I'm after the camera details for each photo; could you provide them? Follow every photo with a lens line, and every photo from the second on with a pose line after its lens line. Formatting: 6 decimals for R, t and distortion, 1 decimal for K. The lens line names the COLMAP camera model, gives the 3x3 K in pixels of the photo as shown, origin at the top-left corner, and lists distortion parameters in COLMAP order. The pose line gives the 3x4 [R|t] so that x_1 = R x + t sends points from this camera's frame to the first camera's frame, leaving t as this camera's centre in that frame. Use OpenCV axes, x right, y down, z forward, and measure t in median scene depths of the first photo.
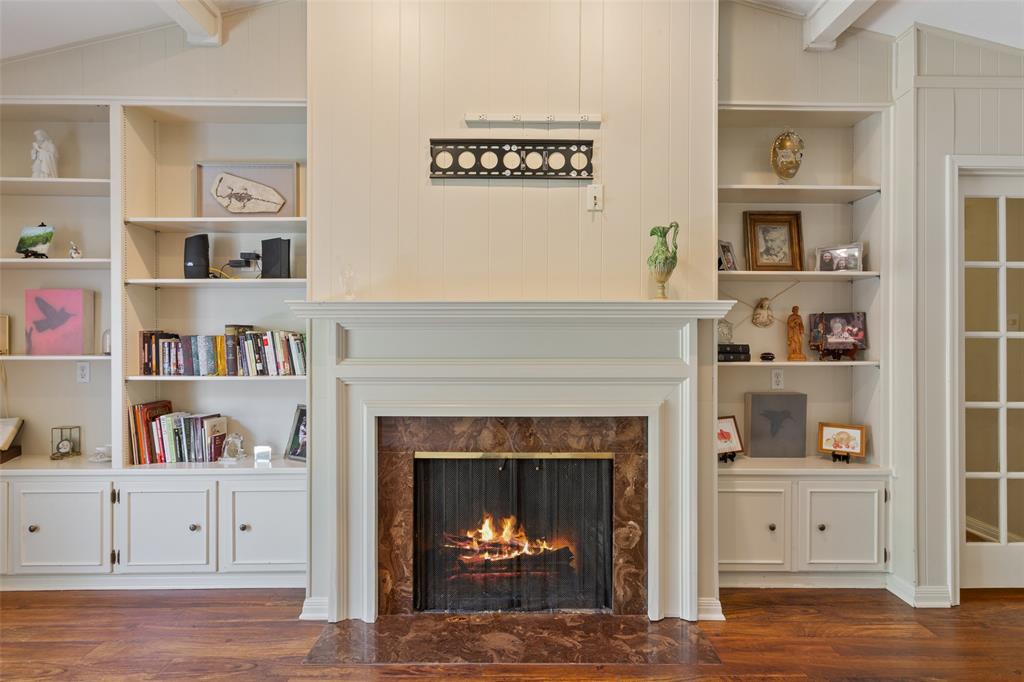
lens RADIAL K [[507.7, 0, 517.3], [0, 507.7, 338.8], [0, 0, 1]] dist [-0.000340, 0.000507]
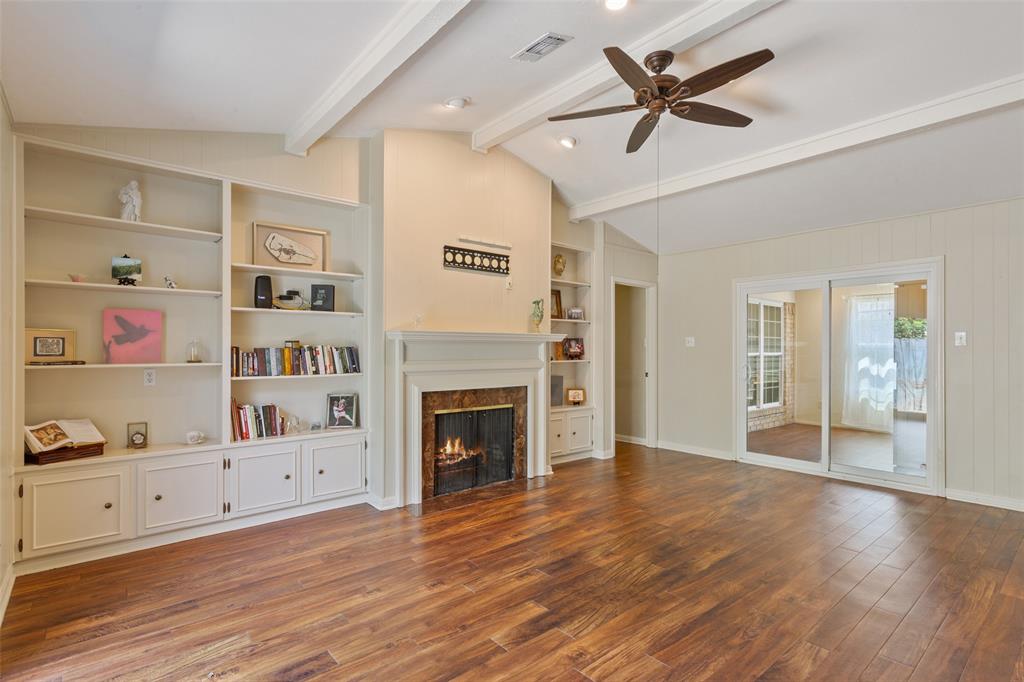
lens RADIAL K [[504.2, 0, 515.8], [0, 504.2, 347.9], [0, 0, 1]] dist [0.001043, -0.000031]
pose [[0.761979, 0.002391, 0.647598, -1.087494], [-0.000867, 0.999996, -0.002672, -0.003209], [-0.647602, 0.001474, 0.761978, -0.562658]]
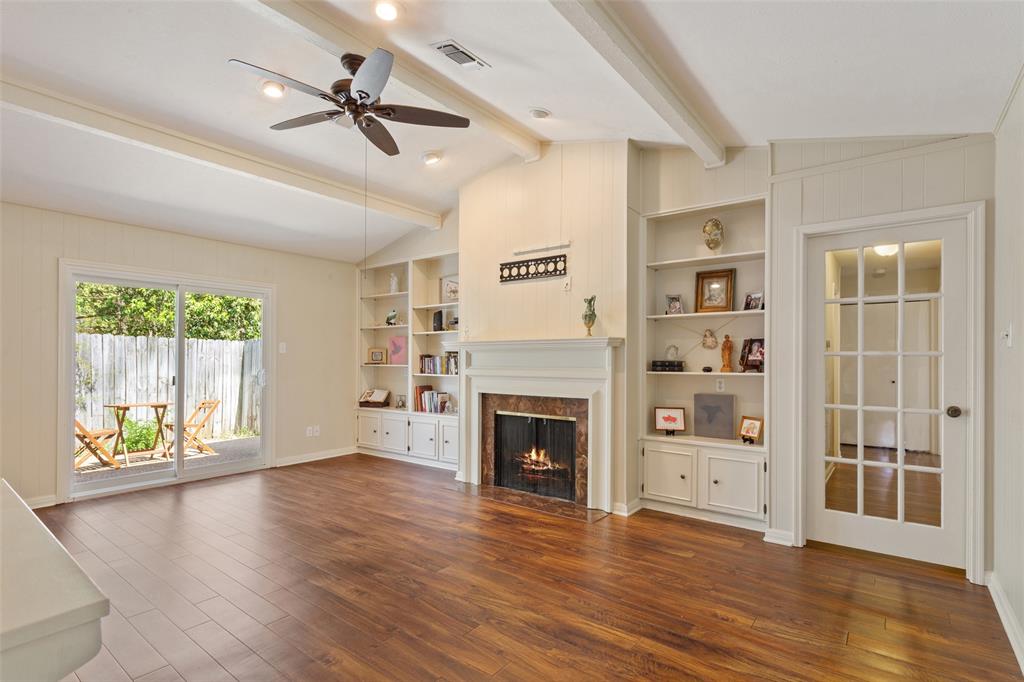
lens RADIAL K [[497.7, 0, 515.1], [0, 497.7, 352.5], [0, 0, 1]] dist [-0.000558, 0.000982]
pose [[0.786820, -0.008146, -0.617129, 1.066612], [-0.001698, 0.999881, -0.015362, 0.010485], [0.617180, 0.013135, 0.786712, -0.552087]]
